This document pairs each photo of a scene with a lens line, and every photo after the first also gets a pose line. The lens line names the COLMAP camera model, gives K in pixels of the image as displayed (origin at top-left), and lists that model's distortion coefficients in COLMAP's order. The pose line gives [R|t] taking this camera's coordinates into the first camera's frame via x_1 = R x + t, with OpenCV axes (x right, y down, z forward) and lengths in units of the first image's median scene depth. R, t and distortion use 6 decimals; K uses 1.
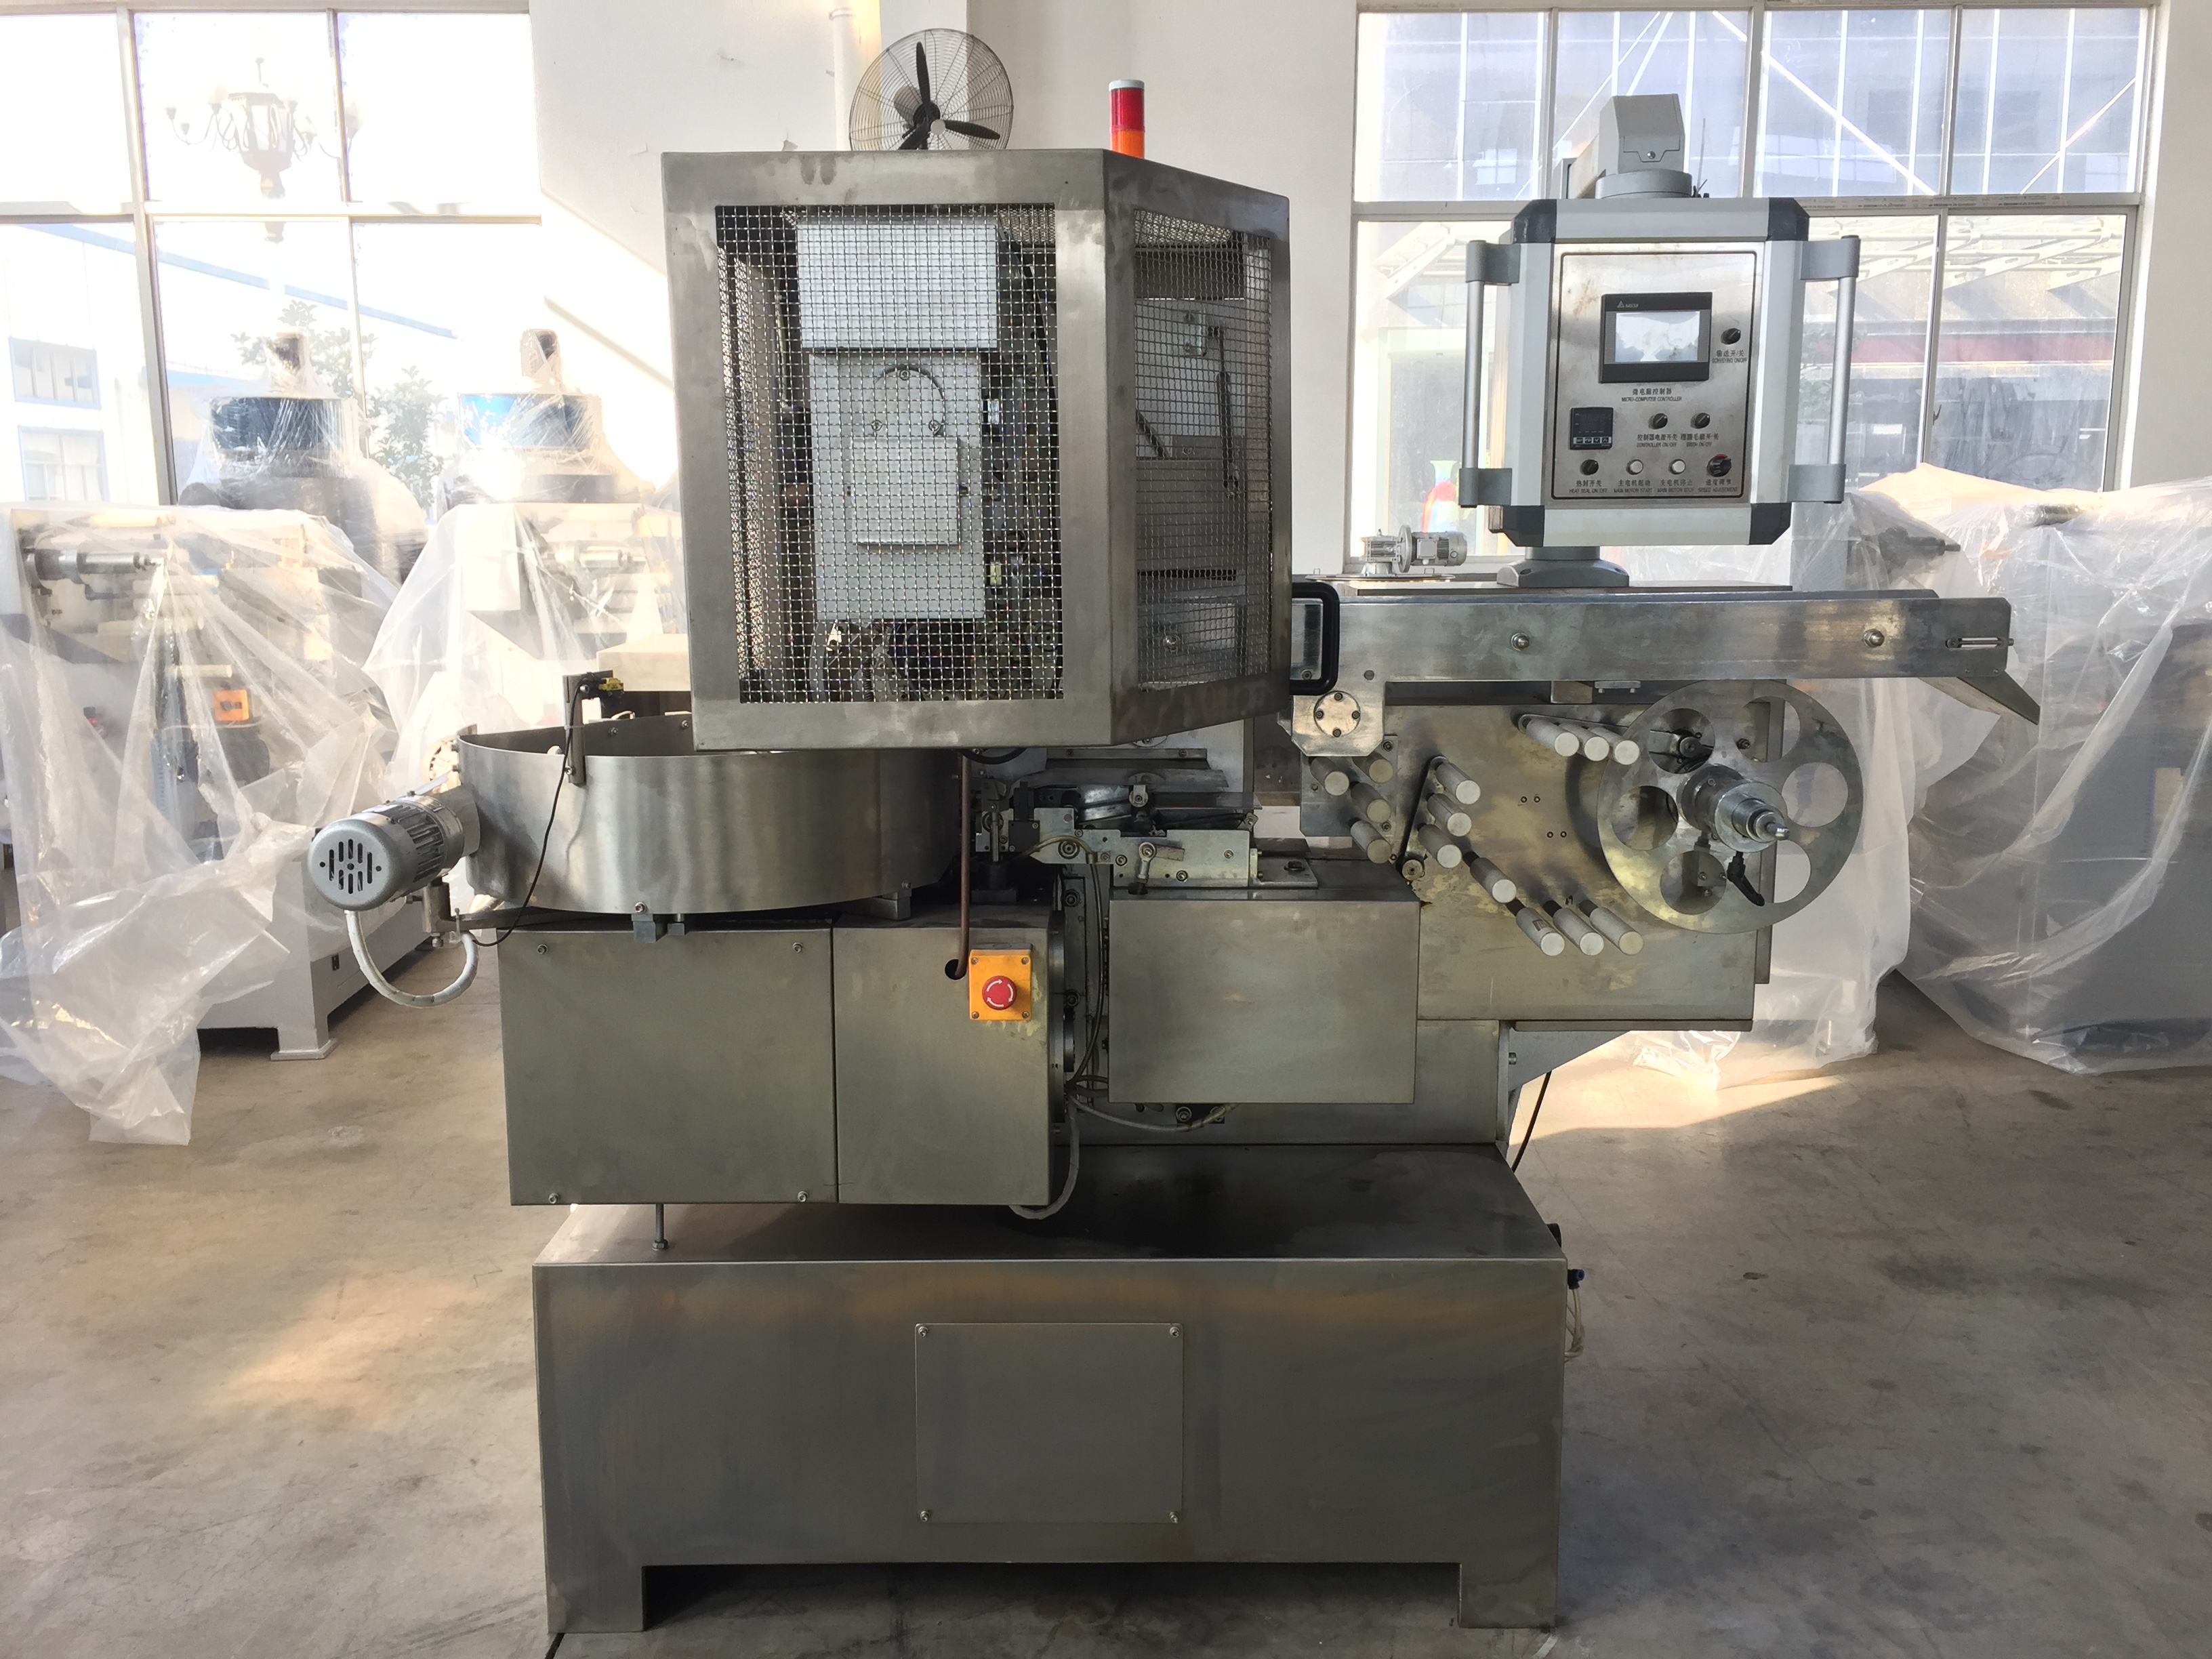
lens RADIAL K [[1909.7, 0, 1103.5], [0, 1909.7, 832.0], [0, 0, 1]] dist [0.064439, 0.004038]
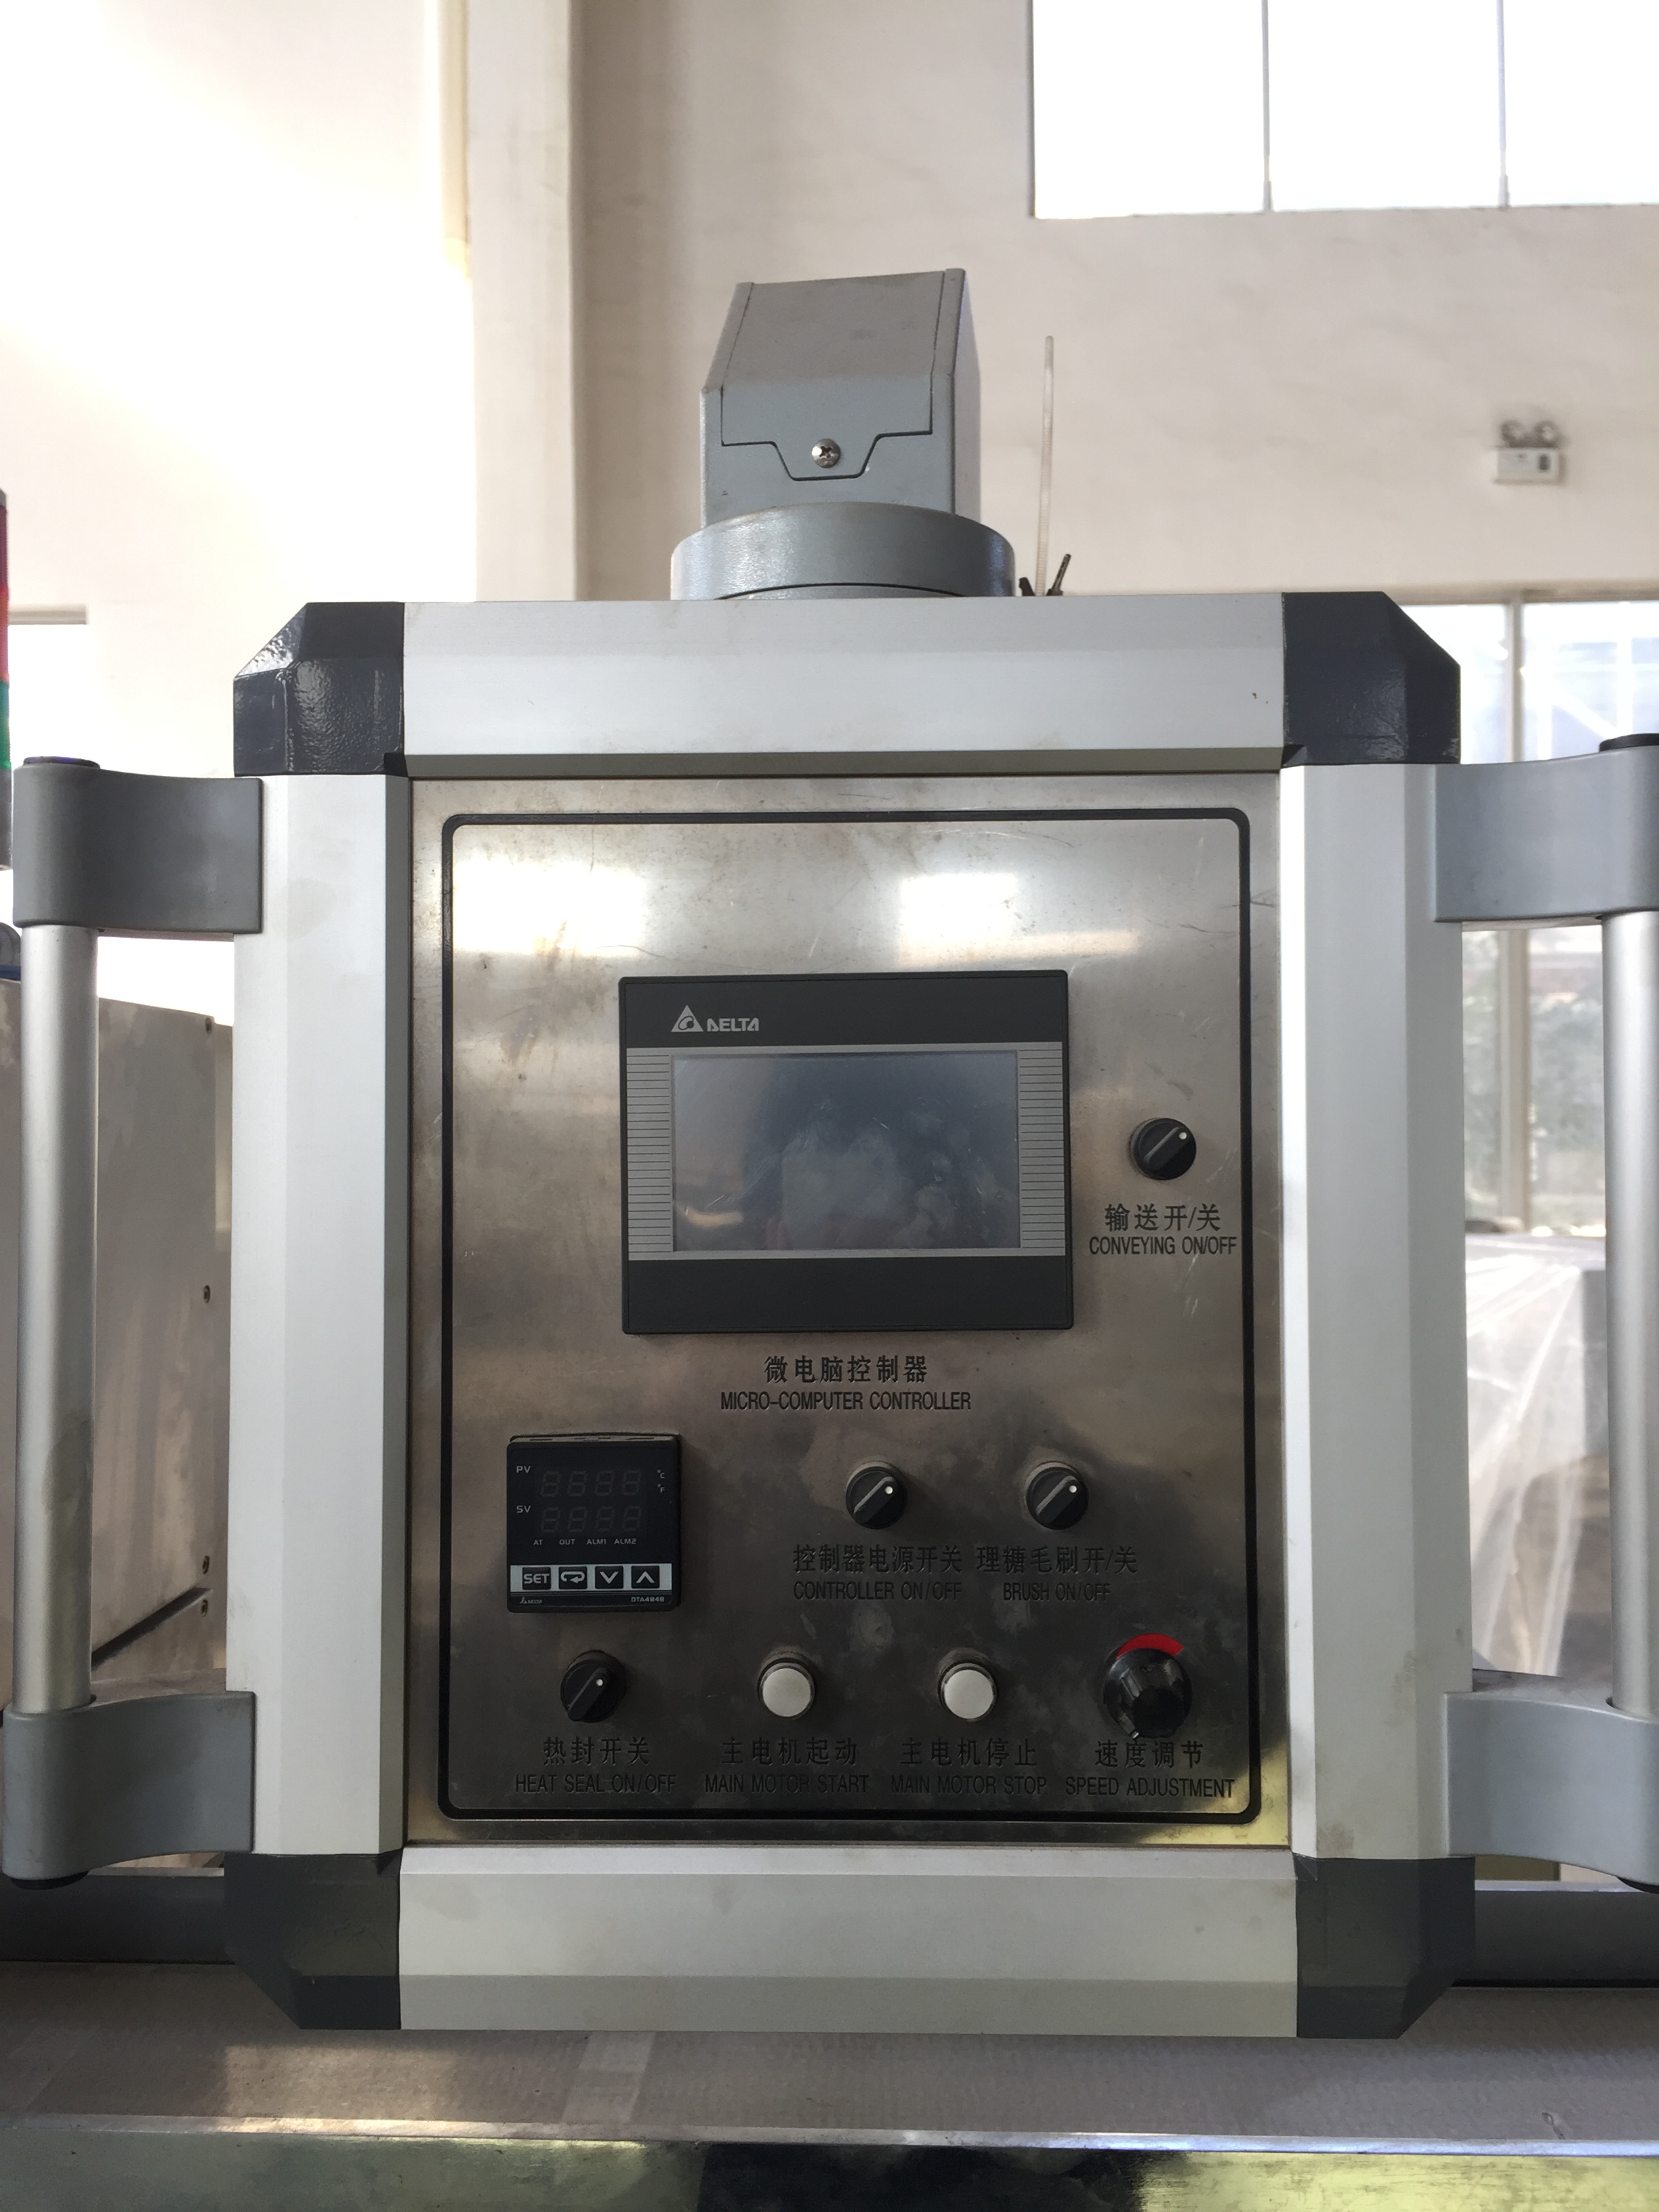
lens RADIAL K [[1909.7, 0, 831.3], [0, 1909.7, 1103.2], [0, 0, 1]] dist [0.064439, 0.004038]
pose [[0.998476, -0.003485, -0.055079, 0.296959], [-0.005611, 0.986421, -0.164138, -0.223054], [0.054903, 0.164197, 0.984899, 0.763812]]
